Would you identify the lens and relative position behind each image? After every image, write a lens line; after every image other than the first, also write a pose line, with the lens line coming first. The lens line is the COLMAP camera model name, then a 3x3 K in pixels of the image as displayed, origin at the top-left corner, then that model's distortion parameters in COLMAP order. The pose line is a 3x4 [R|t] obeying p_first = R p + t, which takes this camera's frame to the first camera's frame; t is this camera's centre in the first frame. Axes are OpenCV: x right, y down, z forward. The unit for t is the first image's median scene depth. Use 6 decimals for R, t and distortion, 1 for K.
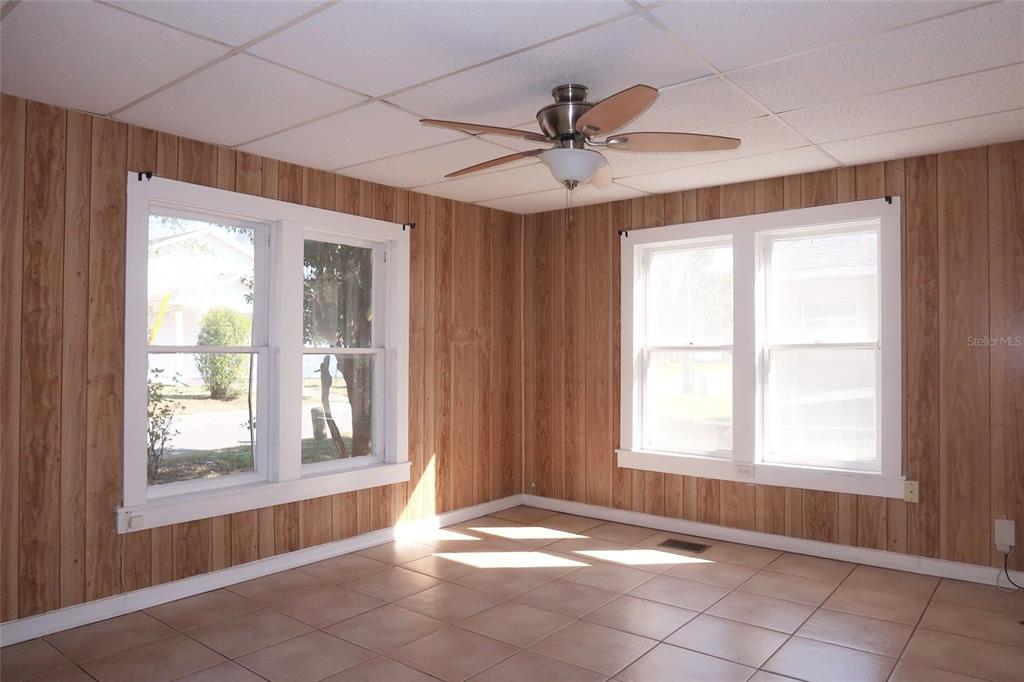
lens RADIAL K [[700.8, 0, 507.8], [0, 700.8, 344.1], [0, 0, 1]] dist [-0.022594, 0.001895]
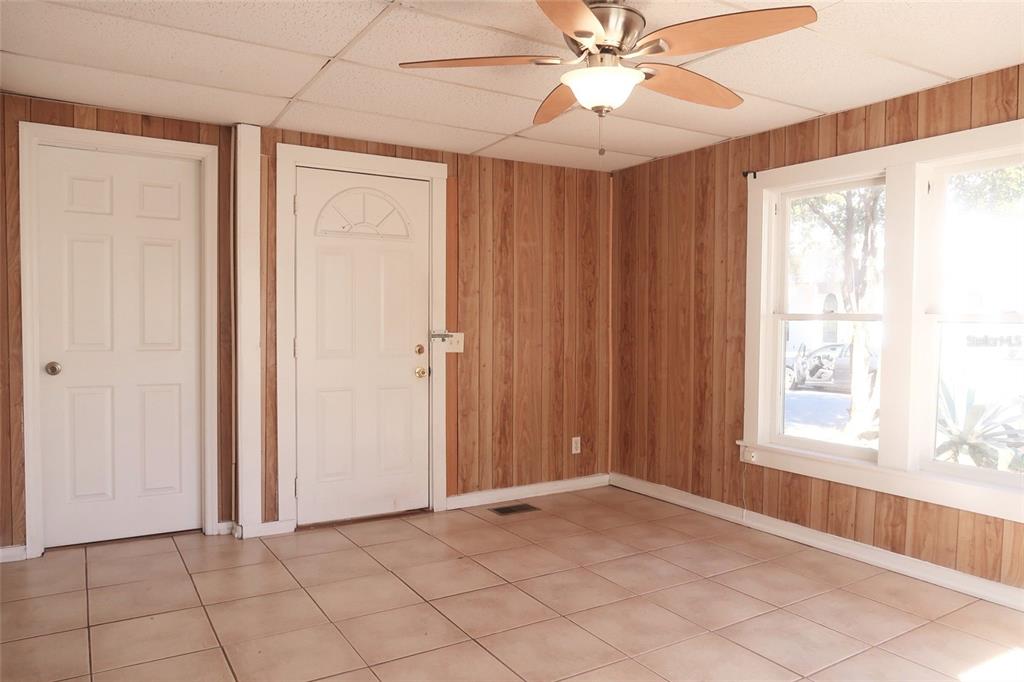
lens RADIAL K [[700.8, 0, 507.8], [0, 700.8, 344.1], [0, 0, 1]] dist [-0.022594, 0.001895]
pose [[-0.328391, 0.033046, -0.943964, 0.798706], [0.005328, 0.999437, 0.033135, 0.012448], [0.944527, 0.005851, -0.328382, 1.022376]]
